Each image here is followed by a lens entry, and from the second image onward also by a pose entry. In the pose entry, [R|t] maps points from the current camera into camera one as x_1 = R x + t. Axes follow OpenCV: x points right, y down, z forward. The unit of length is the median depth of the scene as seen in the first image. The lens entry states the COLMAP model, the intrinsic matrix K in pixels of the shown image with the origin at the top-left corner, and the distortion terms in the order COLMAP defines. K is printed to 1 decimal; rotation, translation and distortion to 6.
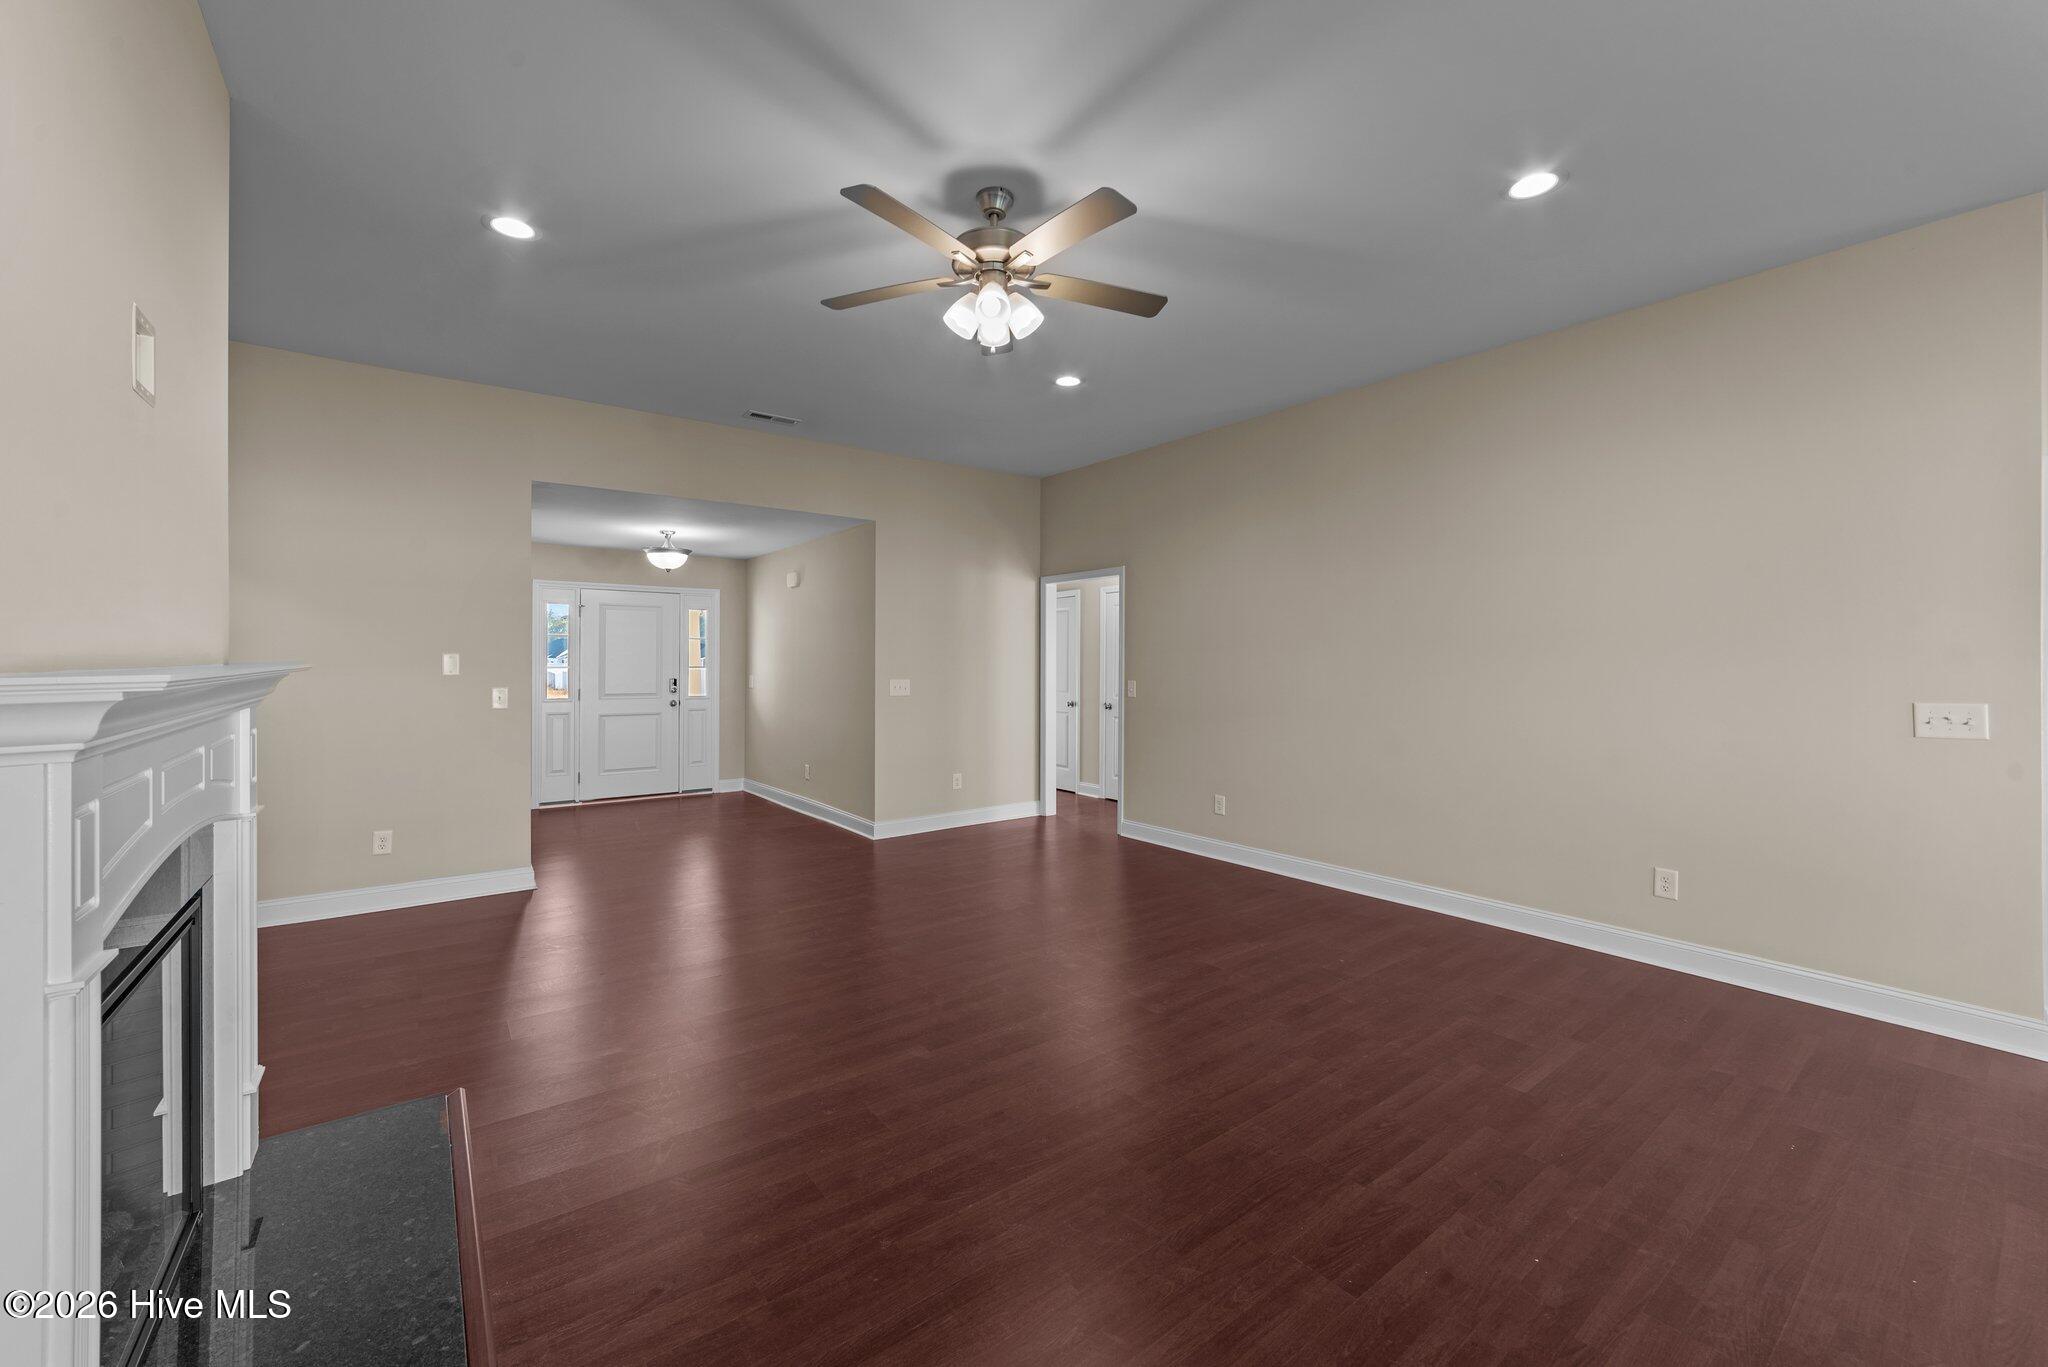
lens RADIAL K [[793.9, 0, 1027.7], [0, 793.9, 664.6], [0, 0, 1]] dist [-0.021415, 0.006551]
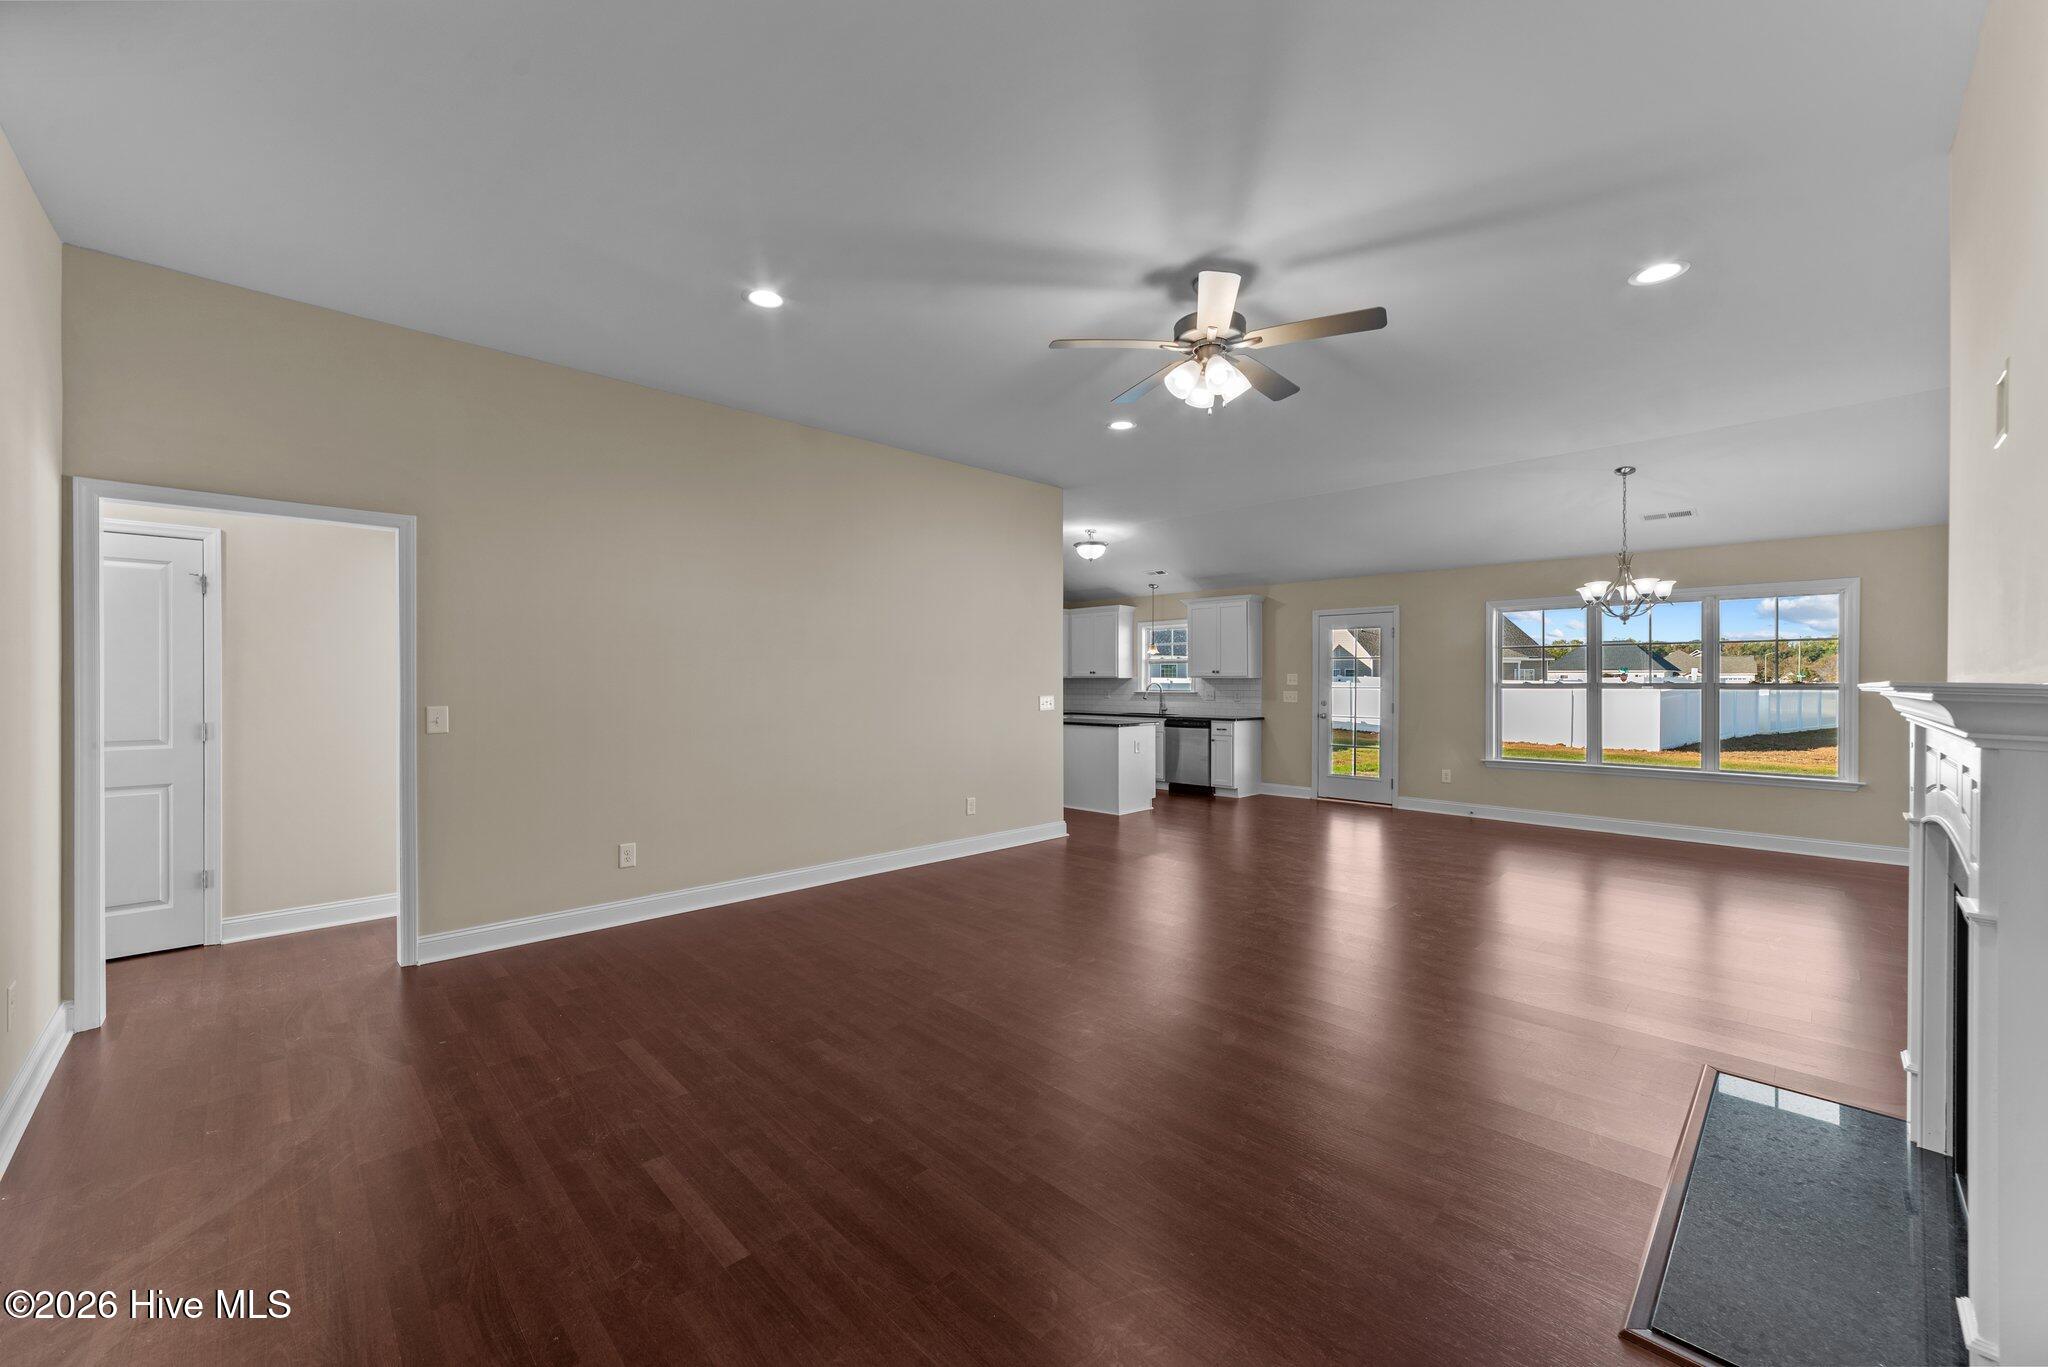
lens RADIAL K [[793.9, 0, 1020.9], [0, 793.9, 676.6], [0, 0, 1]] dist [-0.021415, 0.006551]
pose [[-0.116070, 0.000924, 0.993241, -0.486639], [-0.000039, 1.000000, -0.000935, -0.001480], [-0.993241, -0.000147, -0.116070, 0.583878]]
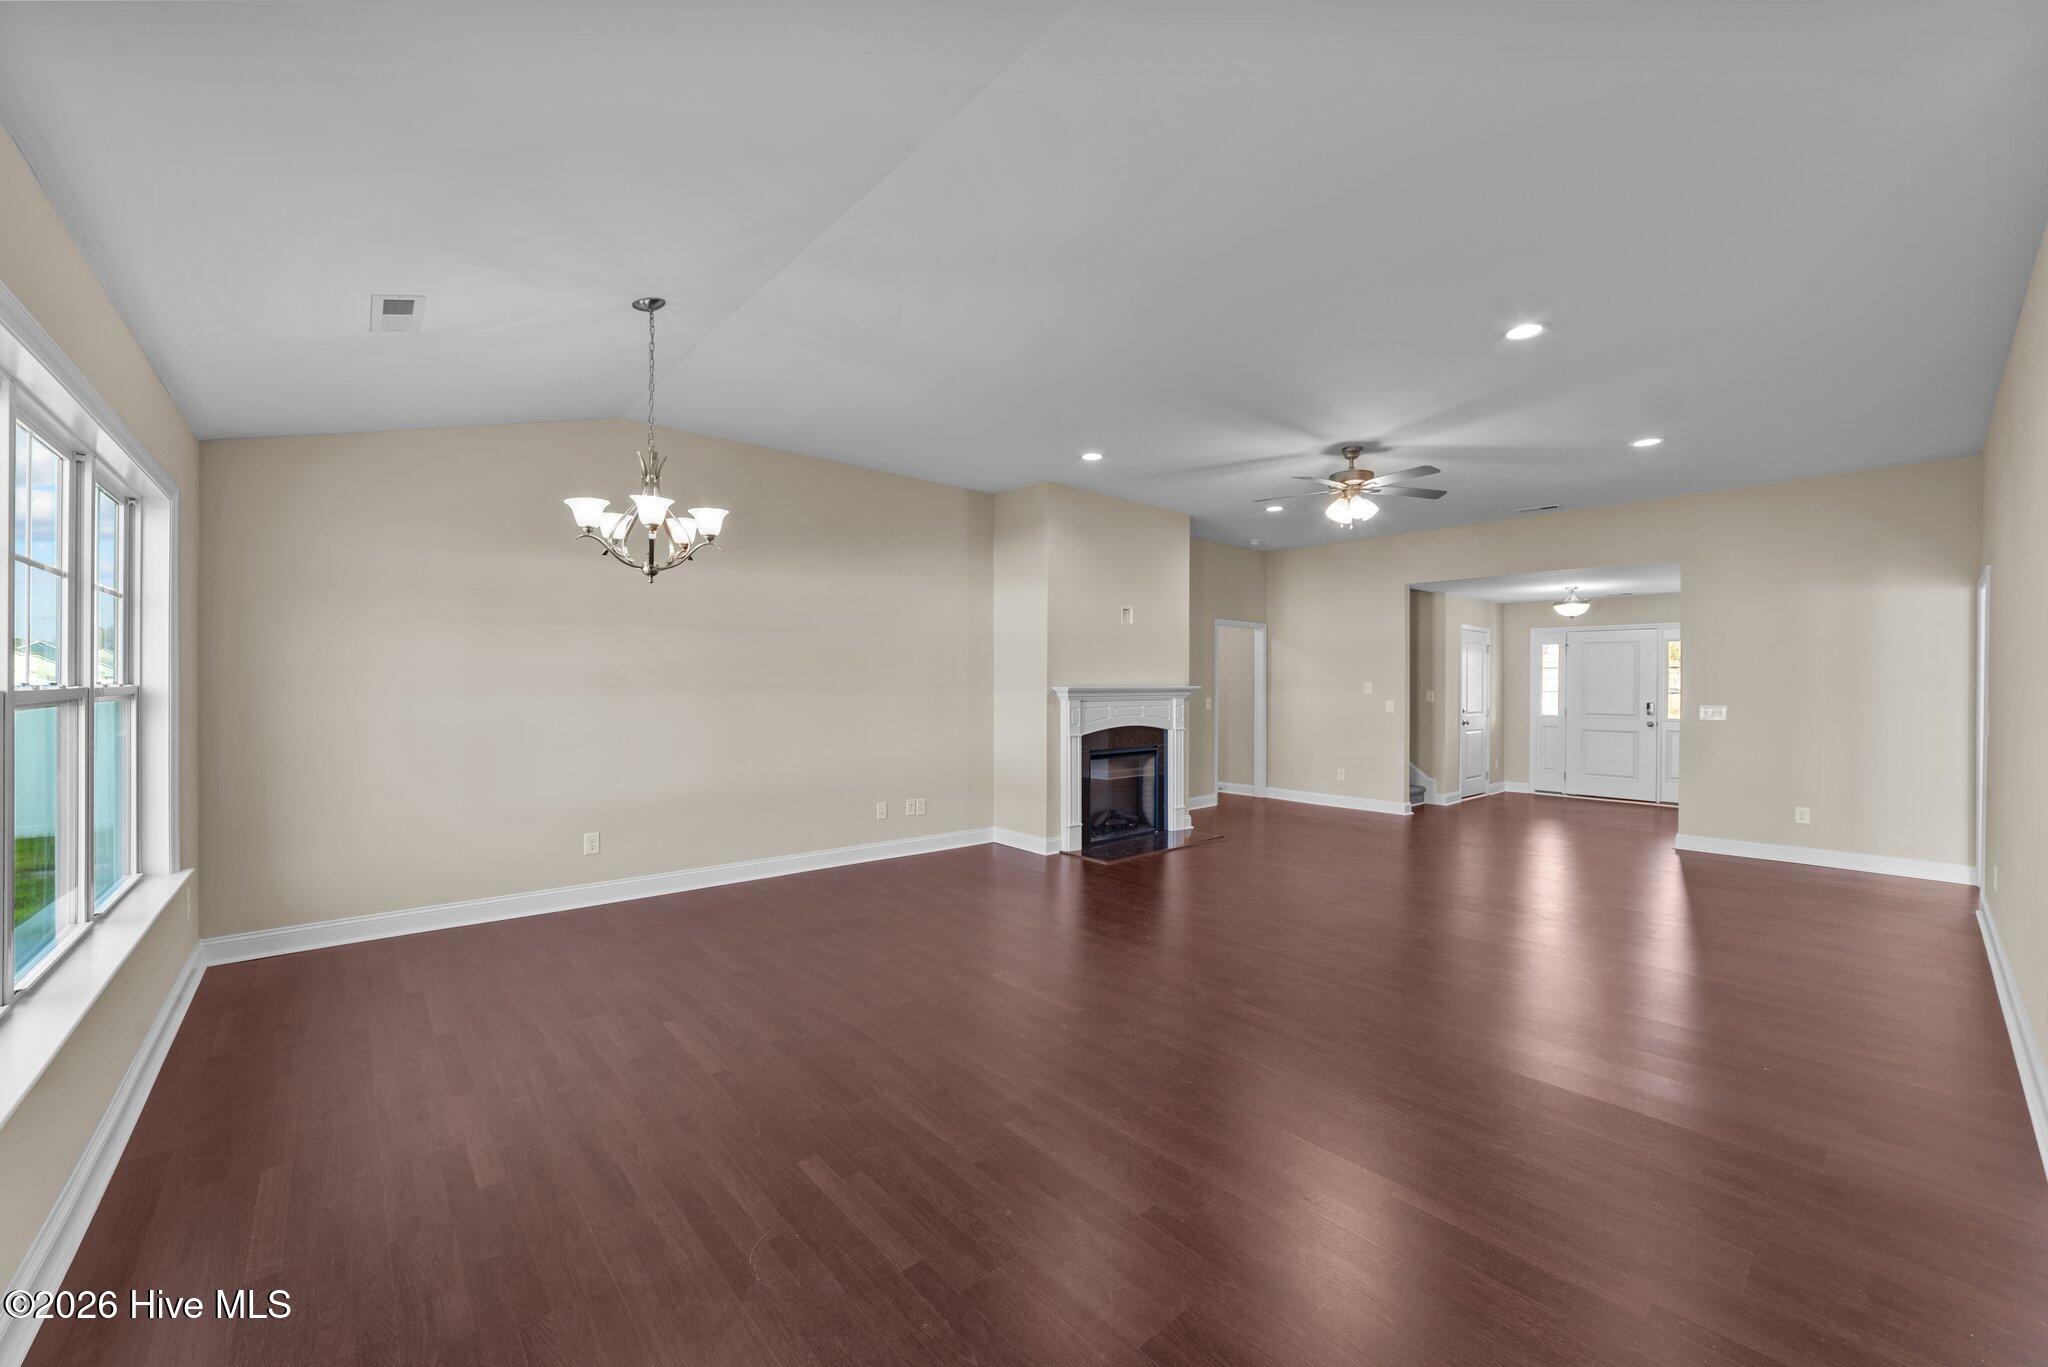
lens RADIAL K [[793.9, 0, 1018.5], [0, 793.9, 685.8], [0, 0, 1]] dist [-0.021415, 0.006551]
pose [[0.057048, -0.000559, -0.998371, 0.769714], [-0.007638, 0.999970, -0.000996, 0.001872], [0.998342, 0.007682, 0.057042, 0.027169]]
